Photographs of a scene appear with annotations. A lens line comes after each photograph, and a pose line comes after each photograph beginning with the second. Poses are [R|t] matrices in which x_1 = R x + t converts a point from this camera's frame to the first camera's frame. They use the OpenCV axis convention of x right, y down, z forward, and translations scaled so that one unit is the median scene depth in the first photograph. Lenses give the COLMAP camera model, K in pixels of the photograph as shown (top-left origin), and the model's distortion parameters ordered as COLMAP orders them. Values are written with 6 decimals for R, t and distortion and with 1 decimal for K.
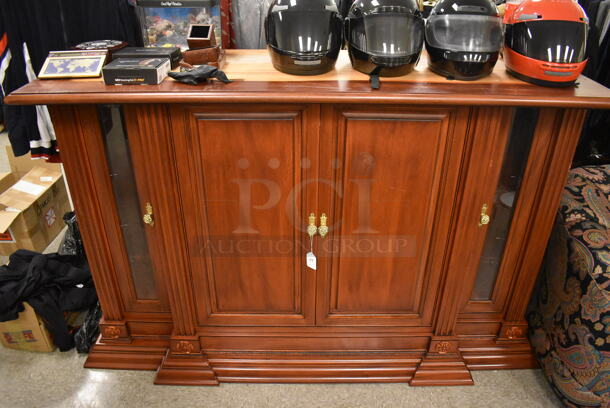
lens RADIAL K [[472.6, 0, 304.8], [0, 472.6, 203.5], [0, 0, 1]] dist [-0.087045, 0.002907]
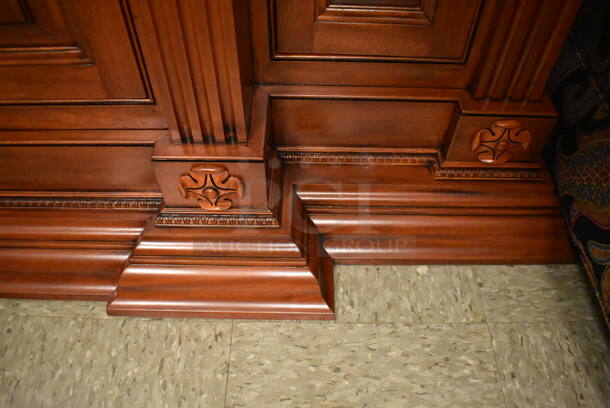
lens RADIAL K [[472.6, 0, 304.7], [0, 472.6, 201.4], [0, 0, 1]] dist [-0.087045, 0.002907]
pose [[0.999936, 0.010574, 0.004073, 0.352537], [-0.011330, 0.937962, 0.346552, 0.229202], [-0.000156, -0.346576, 0.938022, 0.764824]]
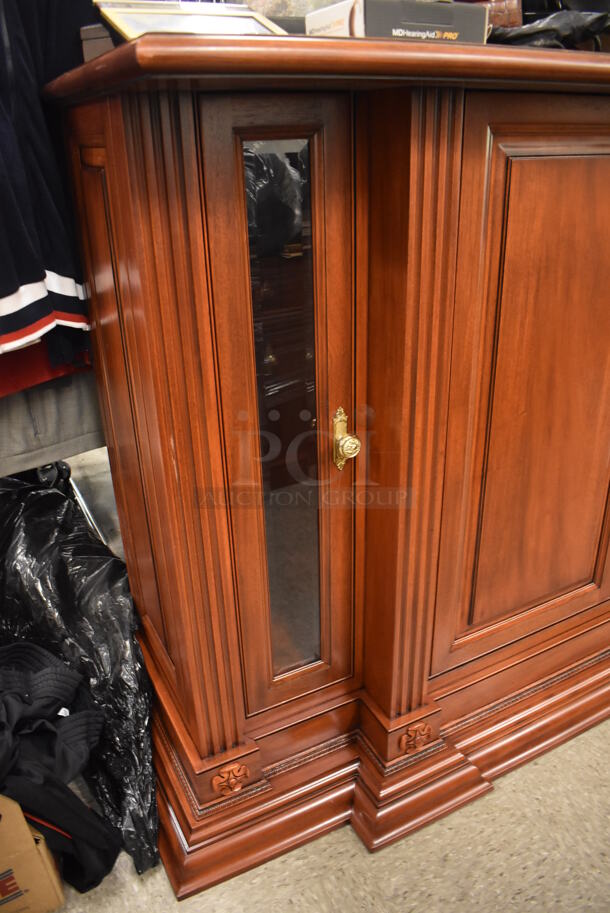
lens RADIAL K [[707.3, 0, 307.8], [0, 707.3, 458.5], [0, 0, 1]] dist [-0.087045, 0.002907]
pose [[0.886020, -0.225660, 0.405026, -0.558350], [0.256024, 0.966428, -0.021625, 0.041952], [-0.386549, 0.122857, 0.914049, 0.410015]]
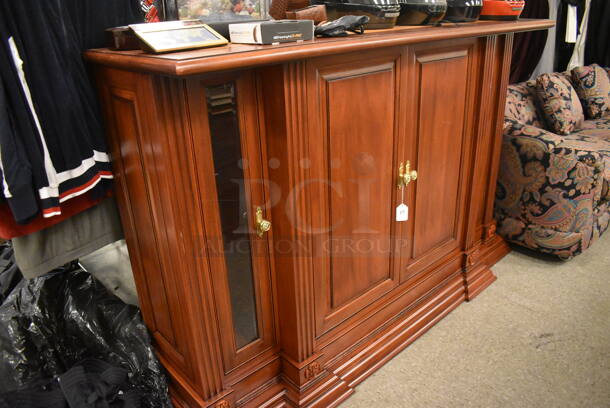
lens RADIAL K [[472.6, 0, 305.5], [0, 472.6, 204.7], [0, 0, 1]] dist [-0.087045, 0.002907]
pose [[0.740539, -0.300985, 0.600841, -0.691661], [0.369344, 0.929236, 0.010274, 0.014828], [-0.561415, 0.214309, 0.799302, 0.267640]]
